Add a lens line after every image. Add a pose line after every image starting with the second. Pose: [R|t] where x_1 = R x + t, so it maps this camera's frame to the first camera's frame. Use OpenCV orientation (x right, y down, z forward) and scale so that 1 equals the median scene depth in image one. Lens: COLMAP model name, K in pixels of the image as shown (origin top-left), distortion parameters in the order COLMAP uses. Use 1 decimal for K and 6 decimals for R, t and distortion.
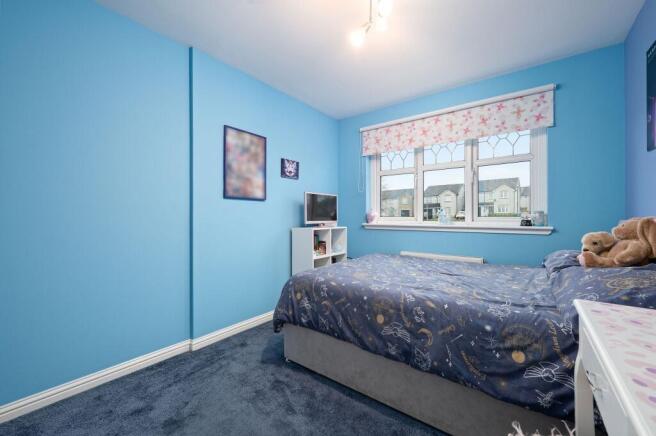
lens RADIAL K [[266.1, 0, 316.9], [0, 266.1, 208.1], [0, 0, 1]] dist [0.008048, -0.000871]
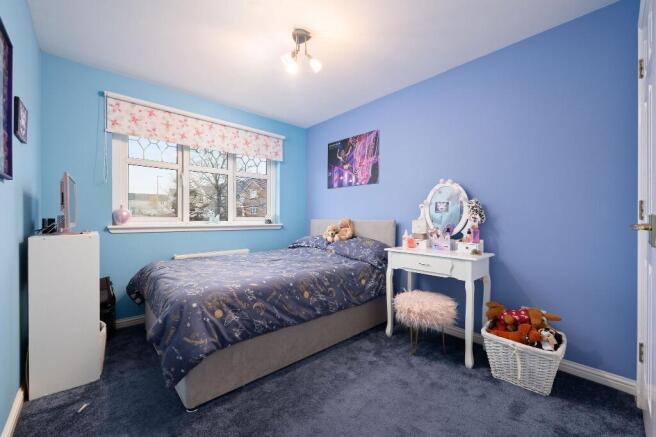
lens RADIAL K [[261.8, 0, 326.3], [0, 261.8, 221.0], [0, 0, 1]] dist [-0.013632, -0.000062]
pose [[0.155460, -0.005460, 0.987827, -0.660697], [-0.034409, 0.999348, 0.010939, 0.026670], [-0.987243, -0.035691, 0.155171, 0.475586]]
